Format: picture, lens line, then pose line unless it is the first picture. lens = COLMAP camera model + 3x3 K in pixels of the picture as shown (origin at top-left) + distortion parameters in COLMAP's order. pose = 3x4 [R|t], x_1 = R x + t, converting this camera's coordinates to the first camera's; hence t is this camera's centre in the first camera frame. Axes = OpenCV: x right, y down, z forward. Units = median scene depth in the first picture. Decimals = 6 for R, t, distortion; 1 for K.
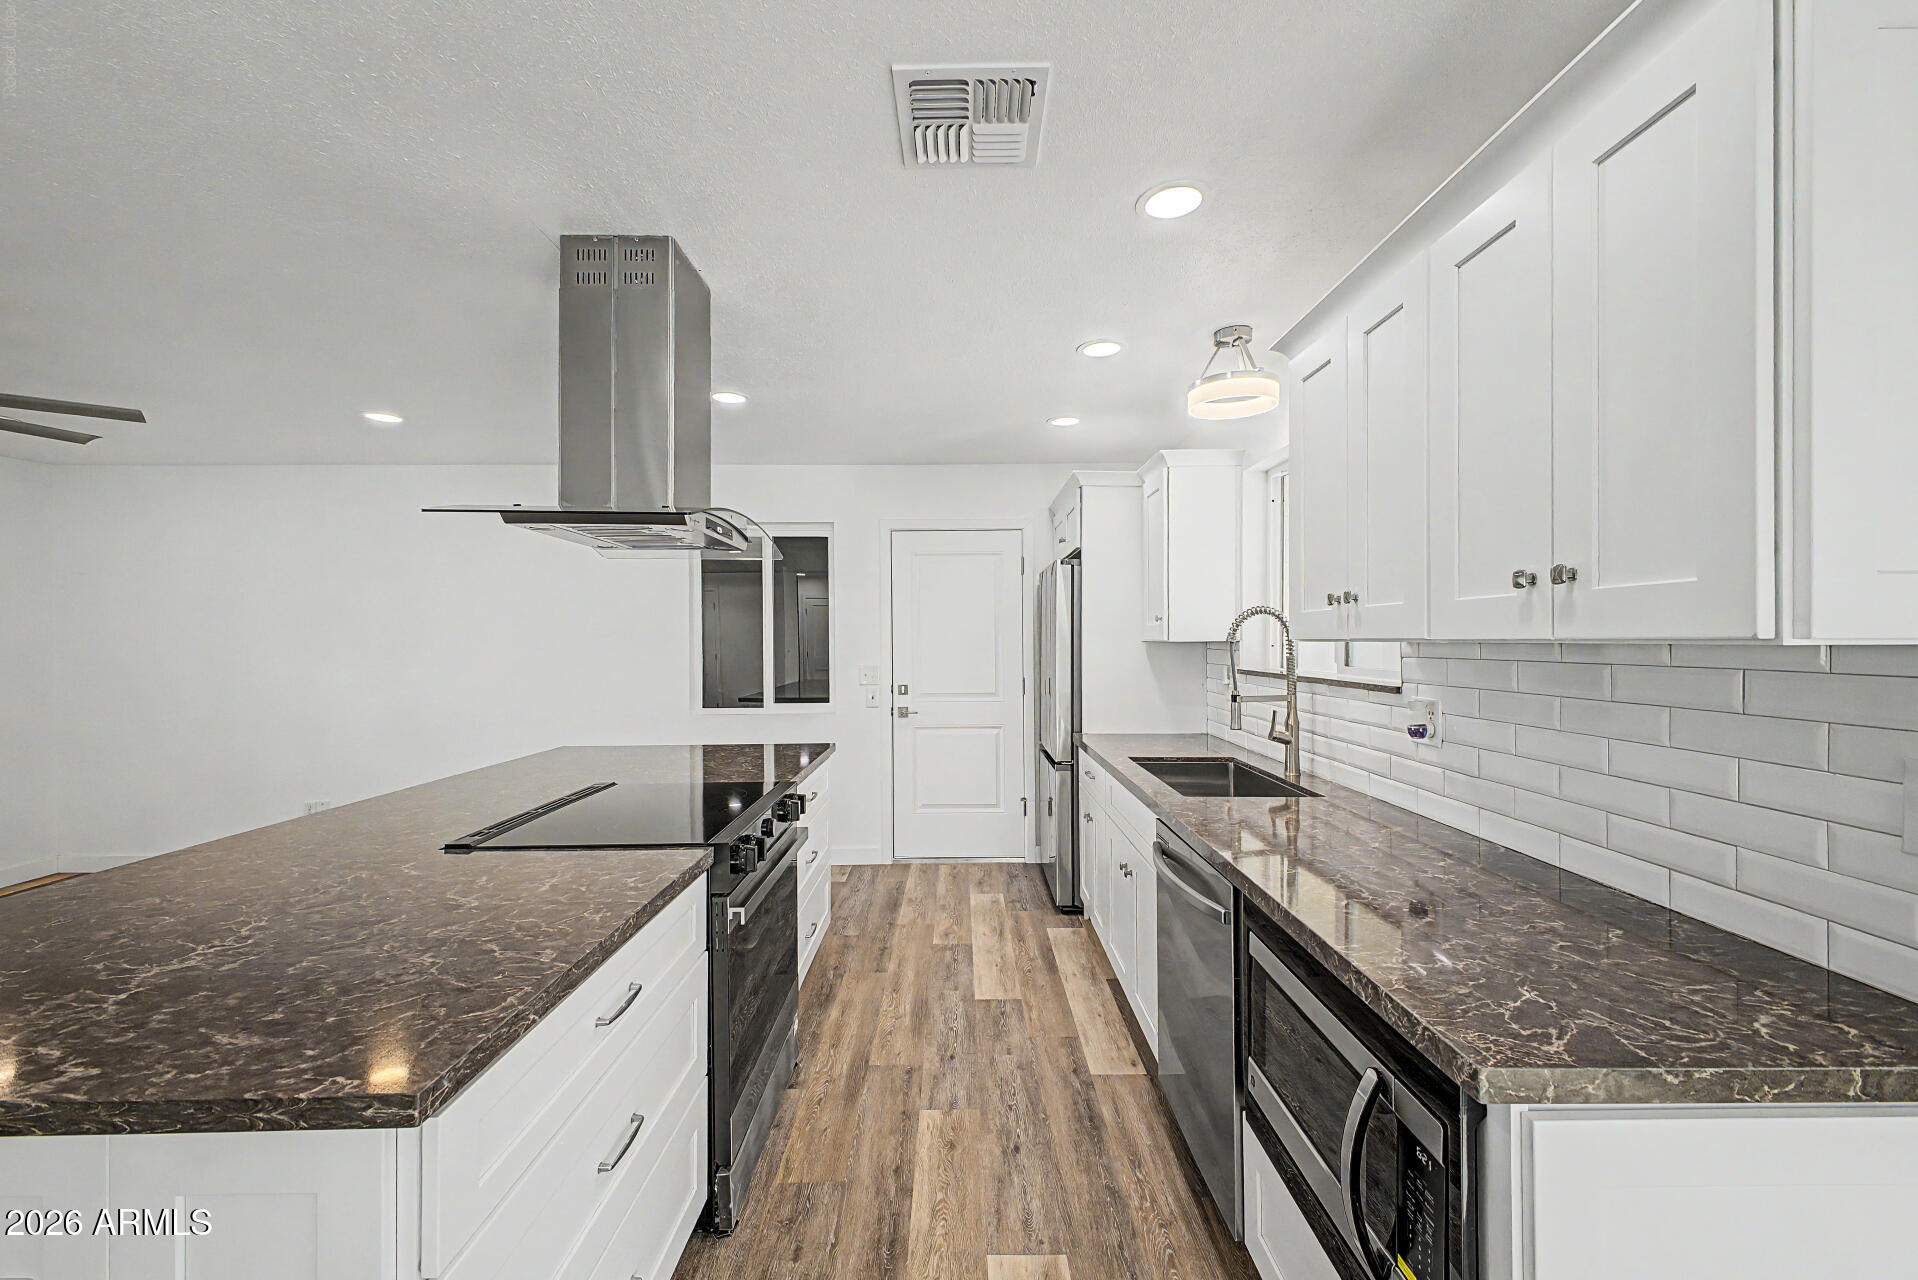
lens RADIAL K [[777.4, 0, 959.0], [0, 777.4, 640.0], [0, 0, 1]] dist [0.007783, -0.000242]
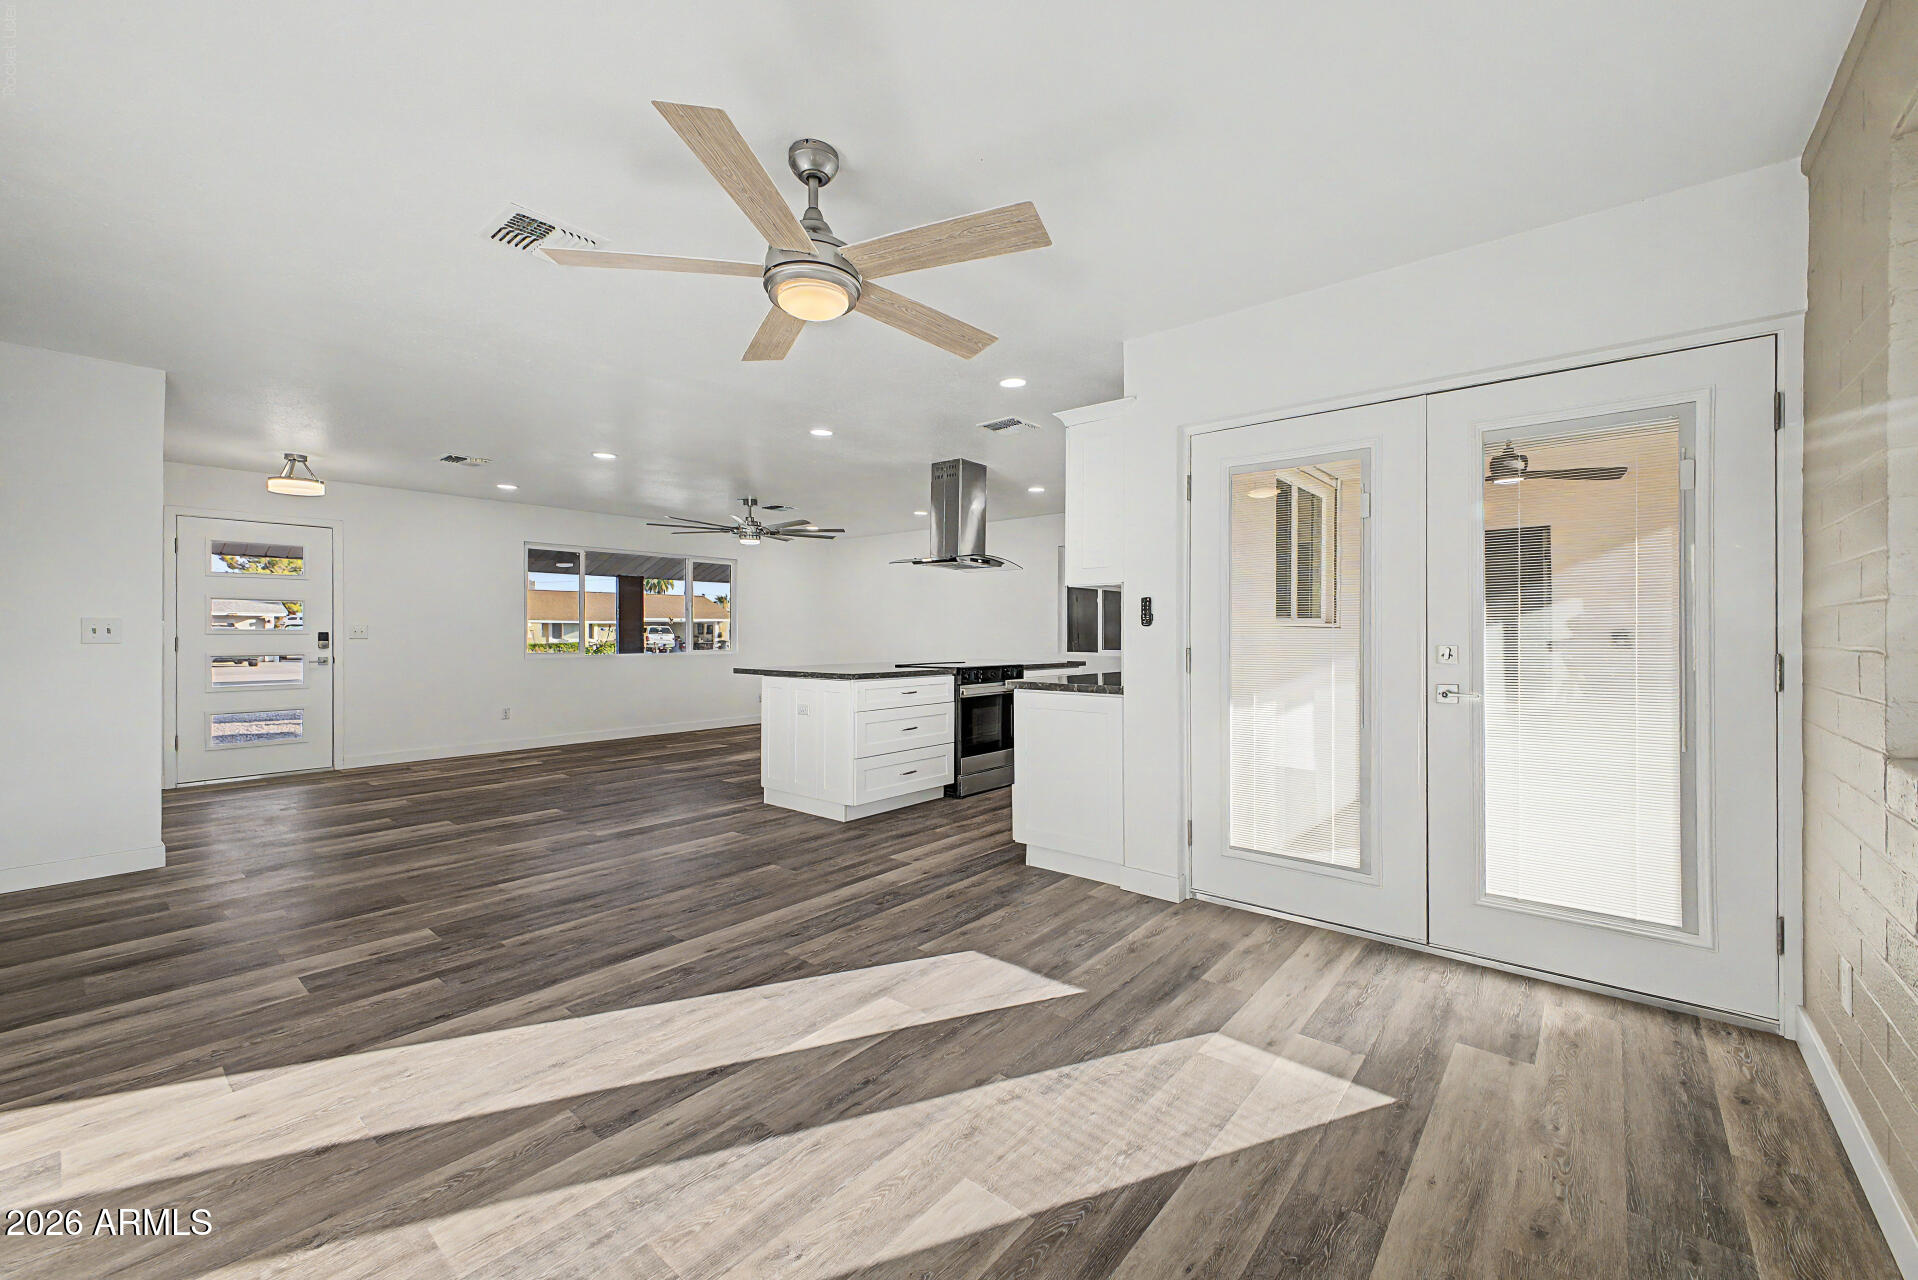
lens RADIAL K [[764.3, 0, 958.1], [0, 764.3, 635.1], [0, 0, 1]] dist [0.009735, -0.000547]
pose [[0.755011, 0.002466, -0.655707, 1.430172], [-0.003398, 0.999994, -0.000152, 0.119747], [0.655703, 0.002343, 0.755015, -1.074904]]
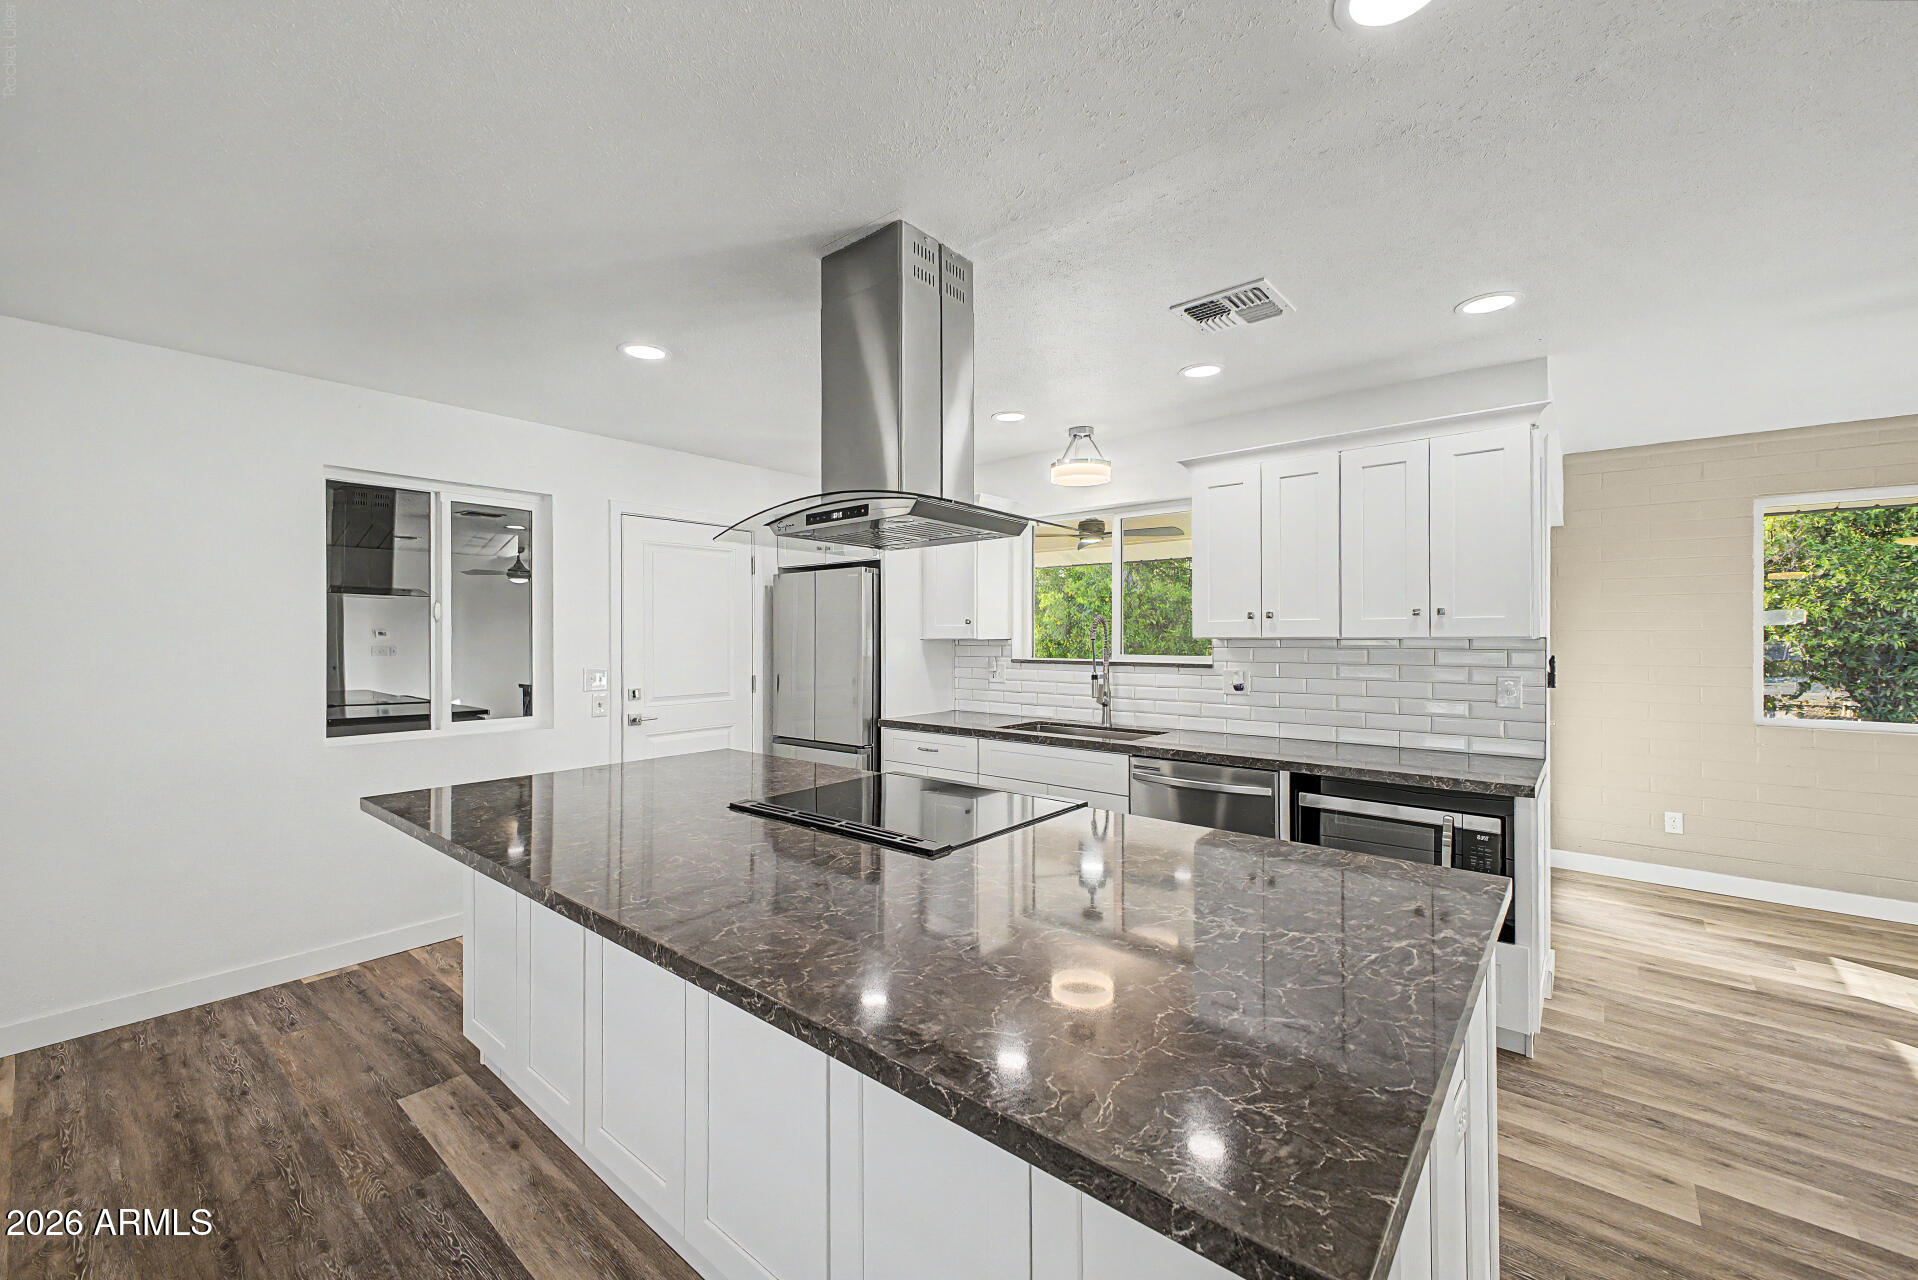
lens RADIAL K [[764.3, 0, 958.1], [0, 764.3, 635.1], [0, 0, 1]] dist [0.009735, -0.000547]
pose [[0.652609, -0.000697, 0.757695, -1.209608], [0.003047, 0.999994, -0.001705, -0.005357], [-0.757689, 0.003422, 0.652607, 0.321185]]
